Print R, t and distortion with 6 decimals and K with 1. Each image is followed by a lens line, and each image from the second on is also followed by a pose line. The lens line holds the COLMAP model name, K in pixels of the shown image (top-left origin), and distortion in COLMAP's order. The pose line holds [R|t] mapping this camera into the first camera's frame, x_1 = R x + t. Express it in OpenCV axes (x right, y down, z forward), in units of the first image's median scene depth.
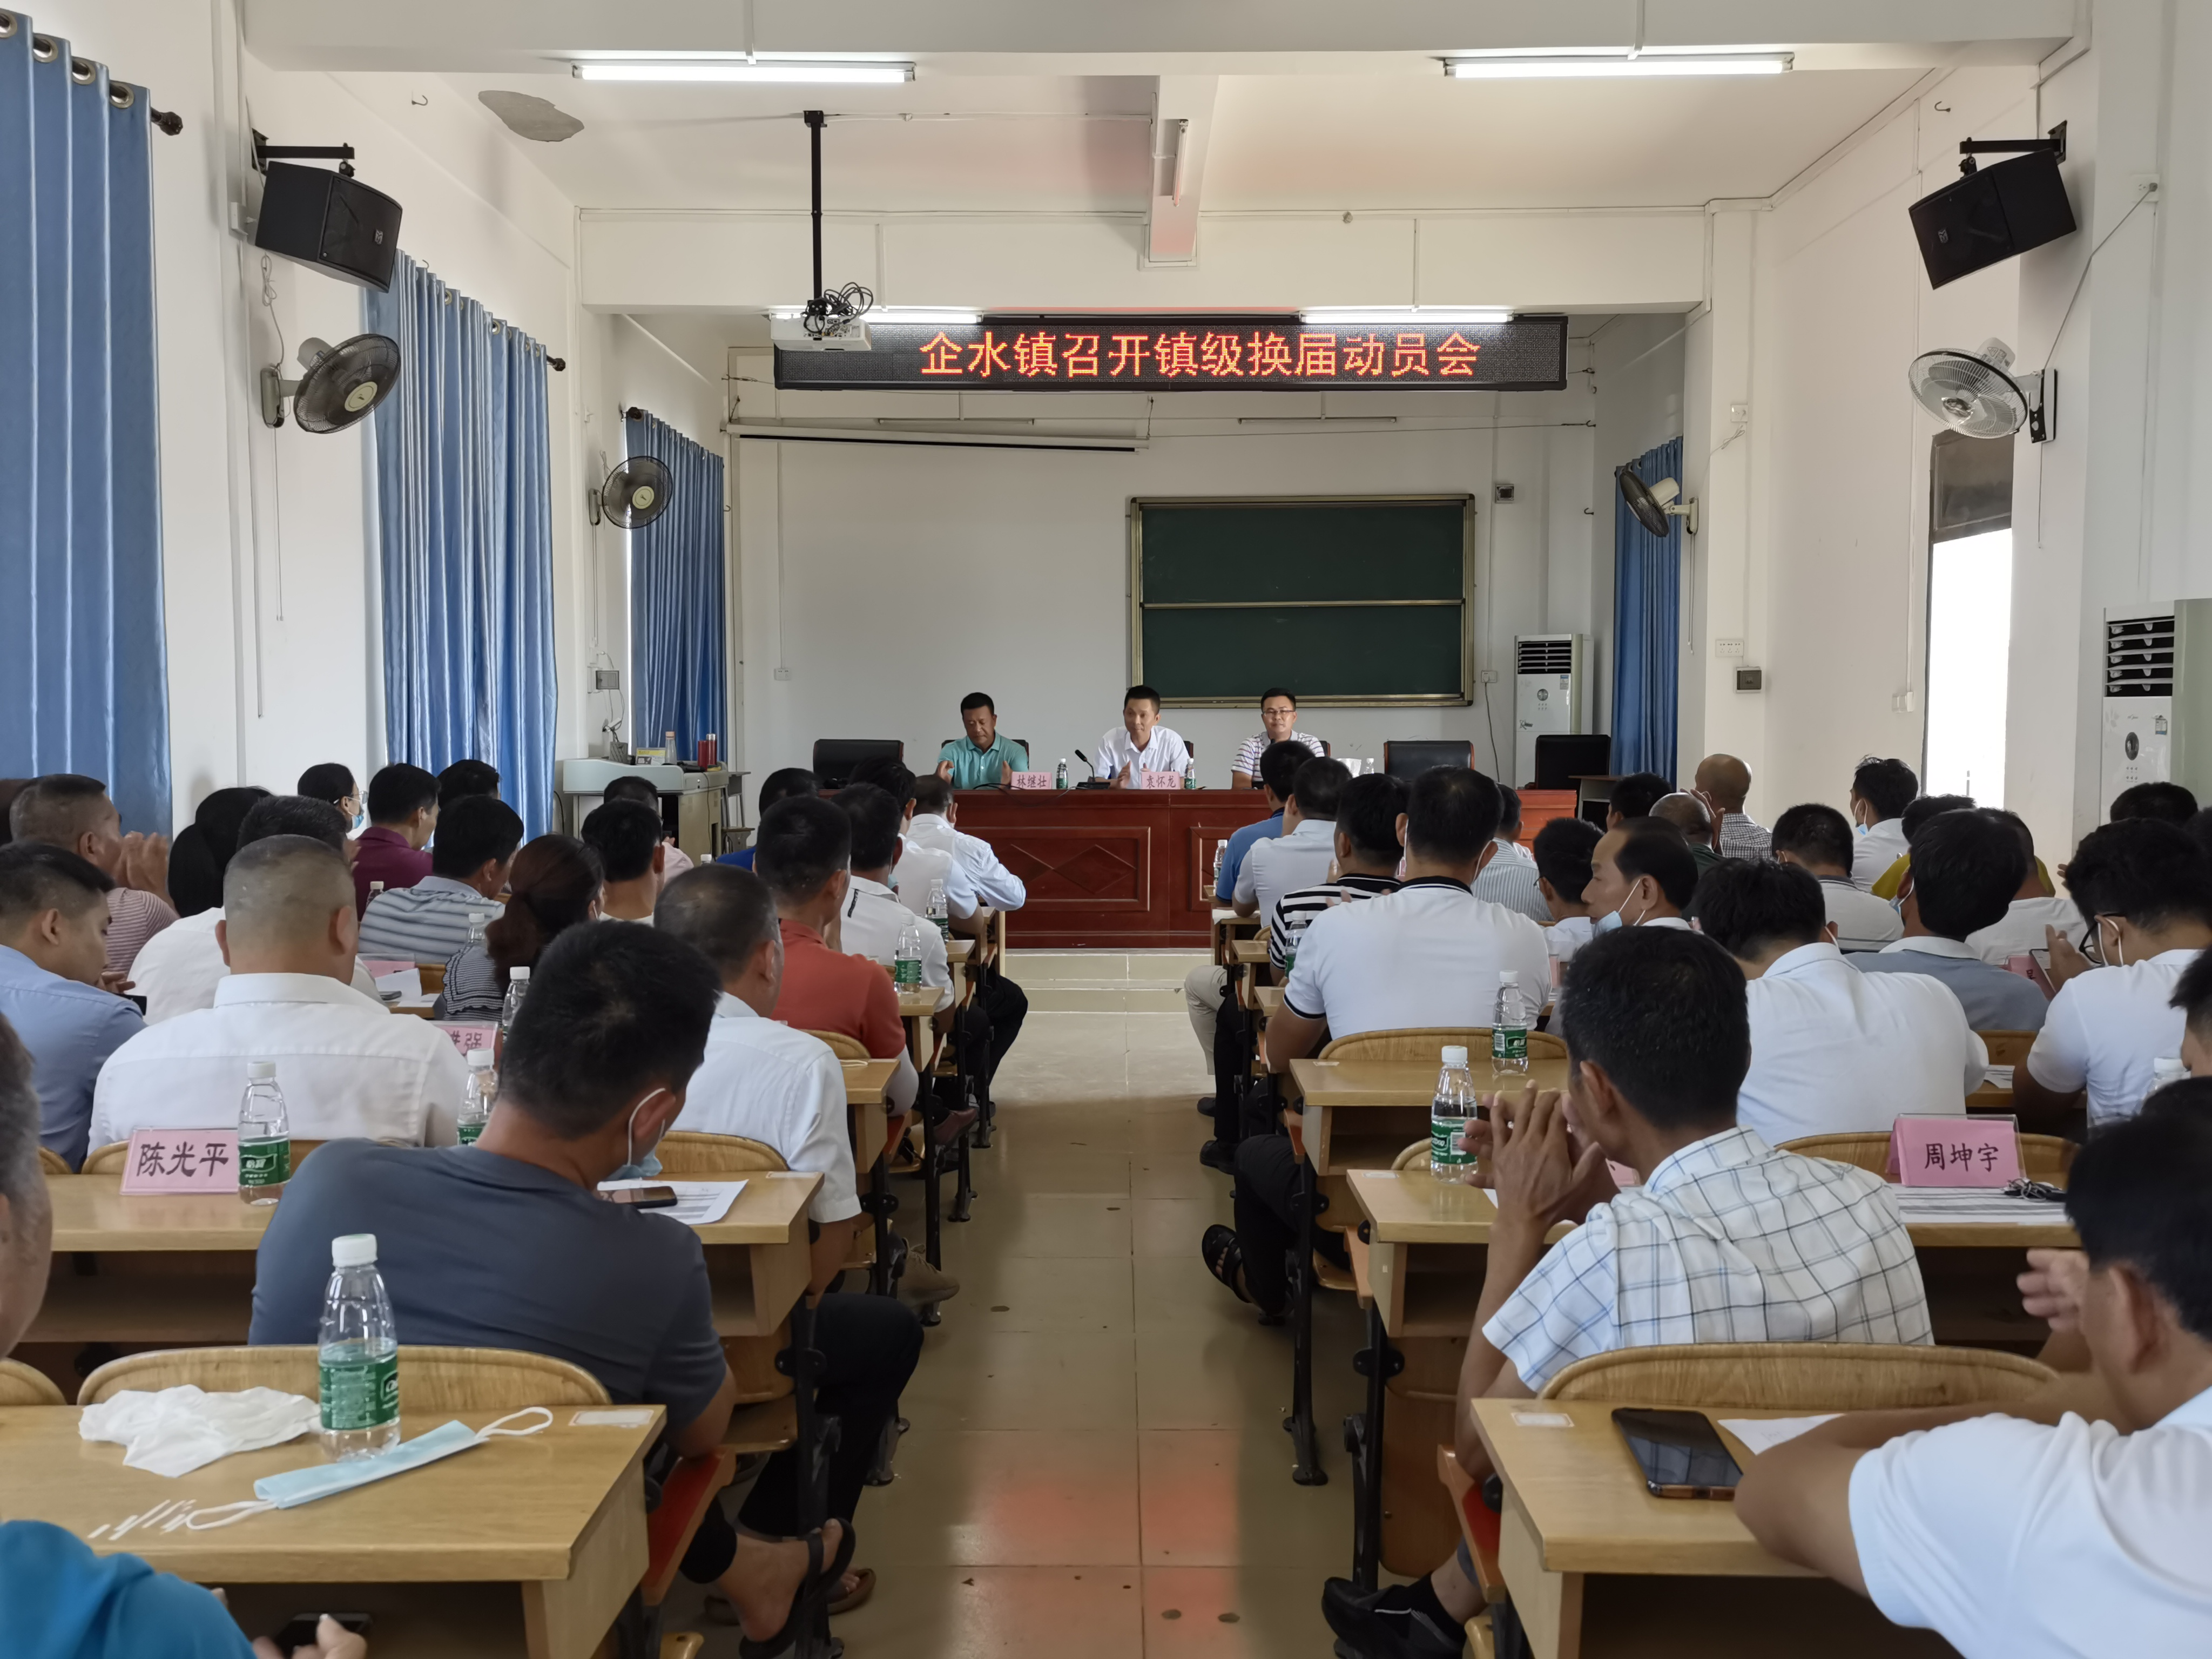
lens RADIAL K [[1999.6, 0, 1111.7], [0, 1999.6, 892.3], [0, 0, 1]] dist [-0.003230, -0.001327]
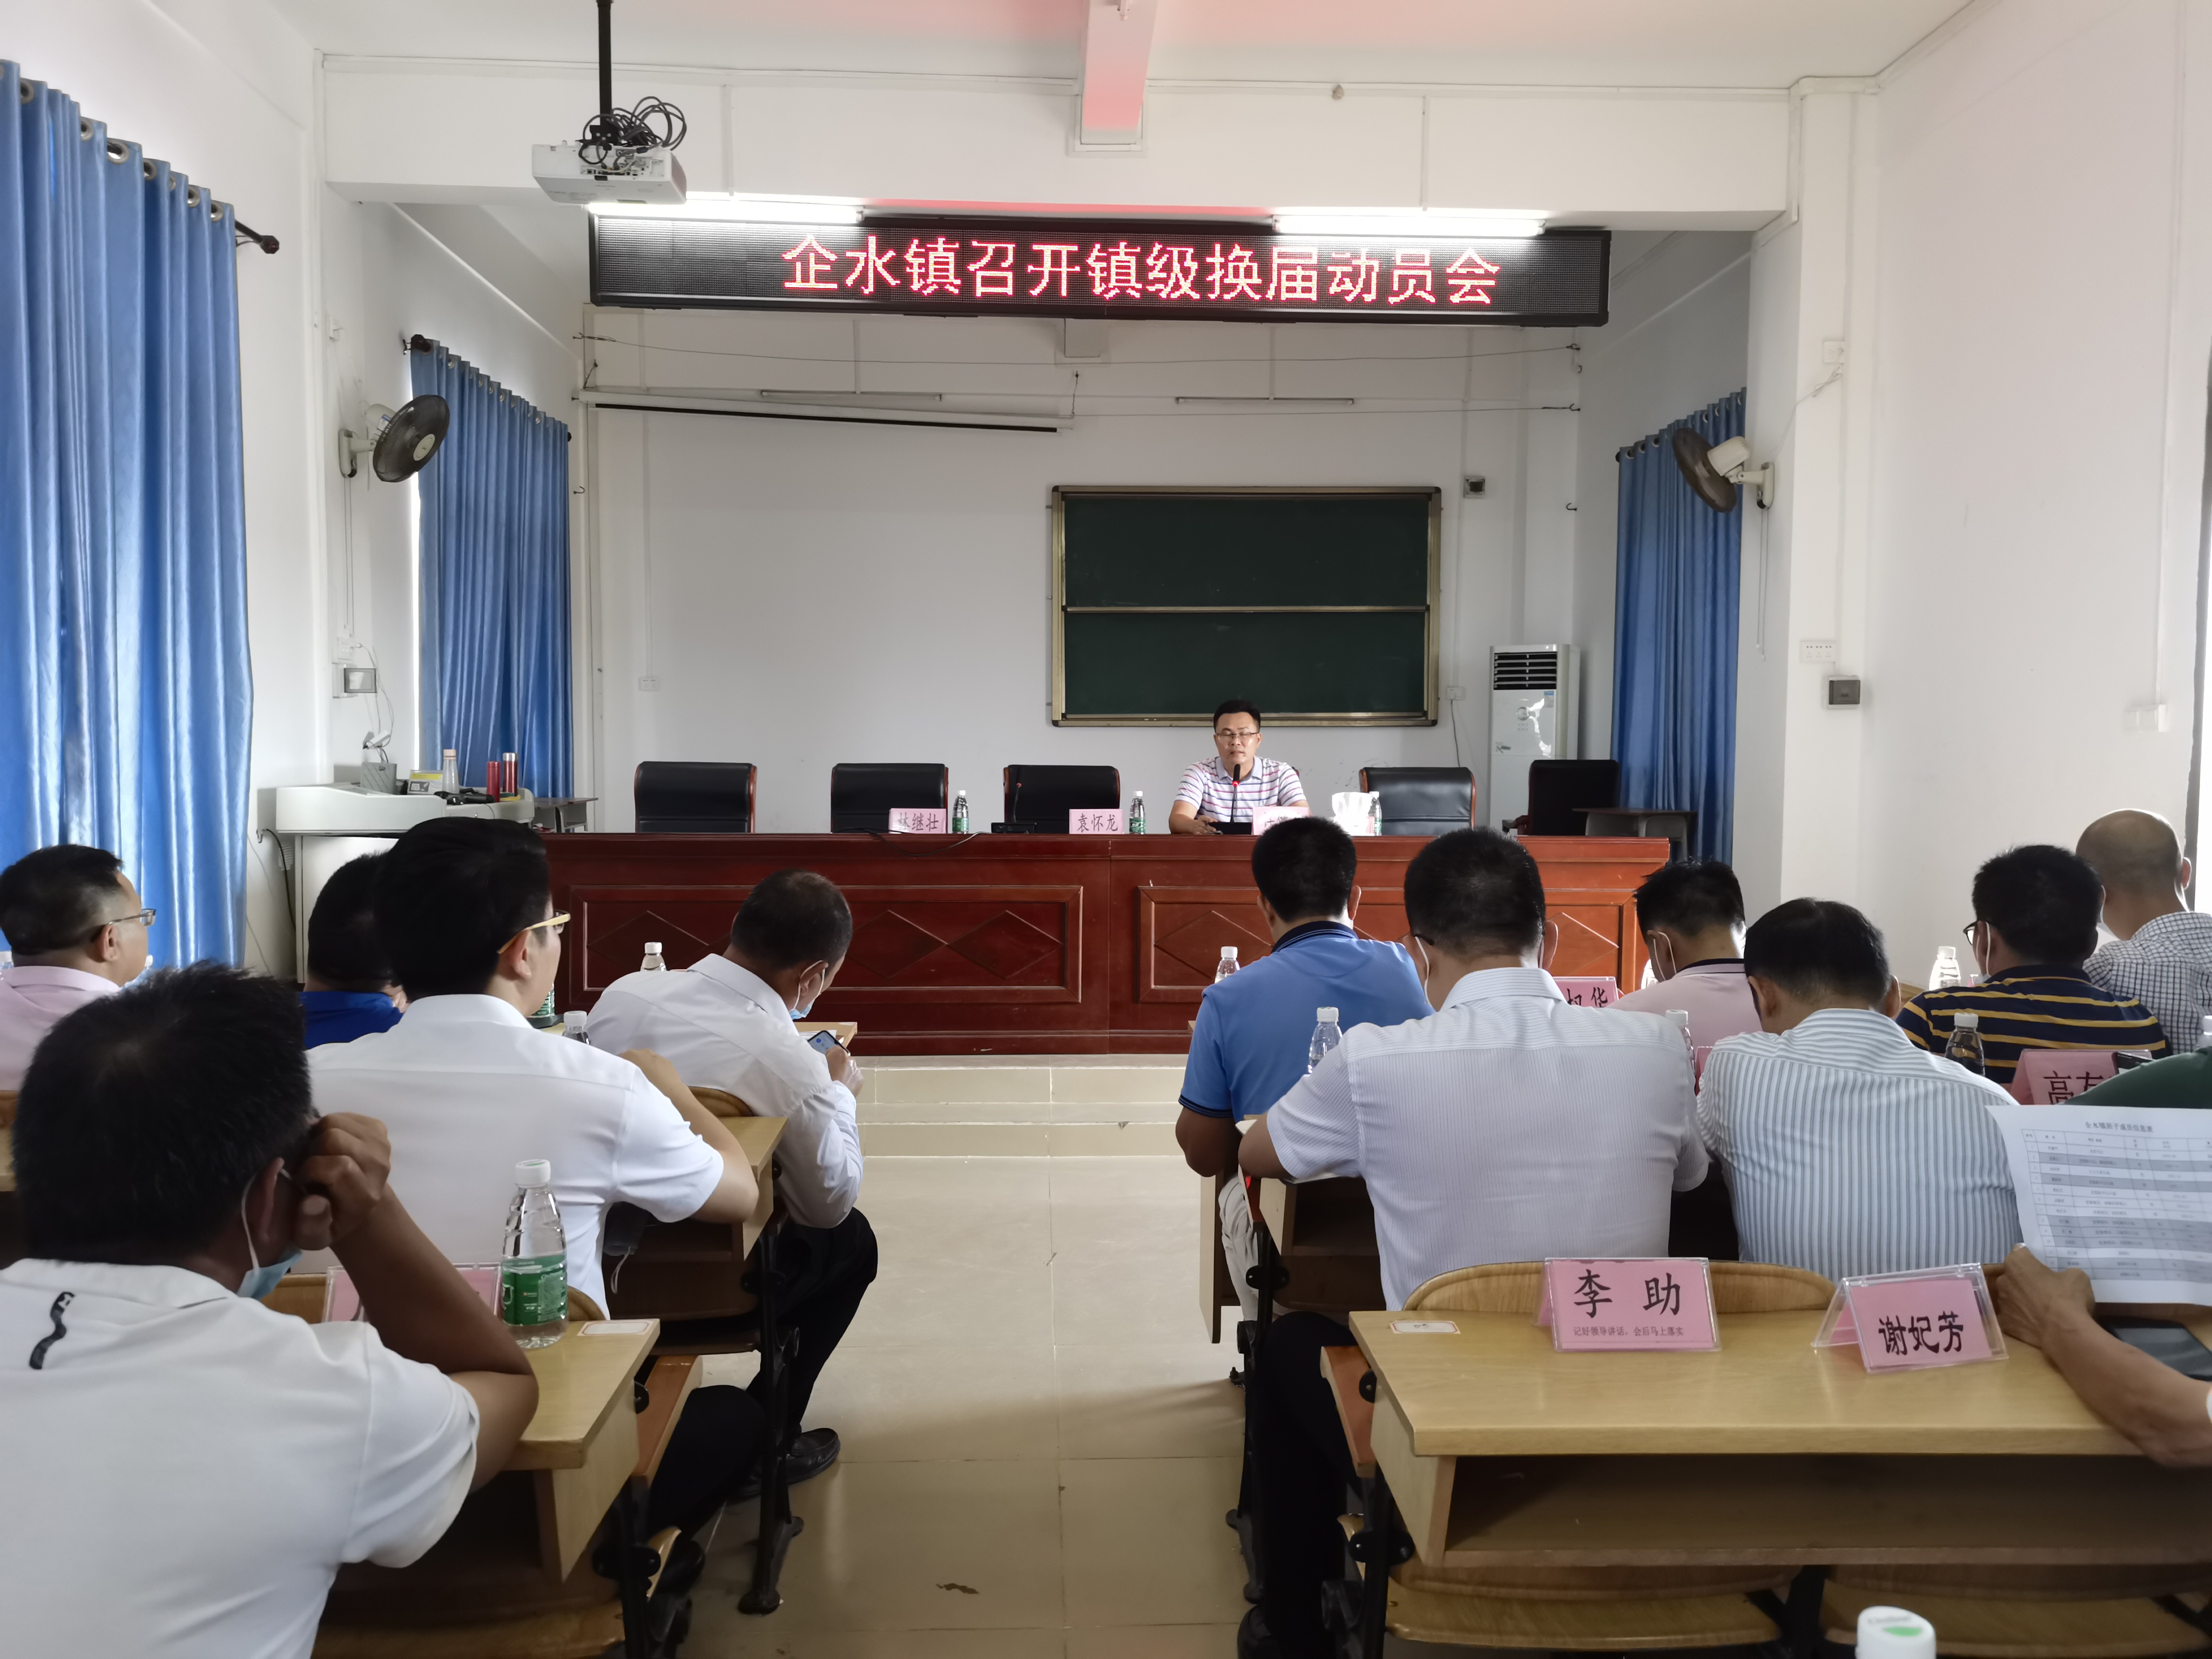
lens RADIAL K [[1753.7, 0, 1106.0], [0, 1753.7, 829.5], [0, 0, 1]] dist [-0.002459, 0.000307]
pose [[0.999030, 0.003834, 0.043874, -0.000070], [-0.002256, 0.999350, -0.035967, -0.026876], [-0.043983, 0.035833, 0.998389, 0.326313]]
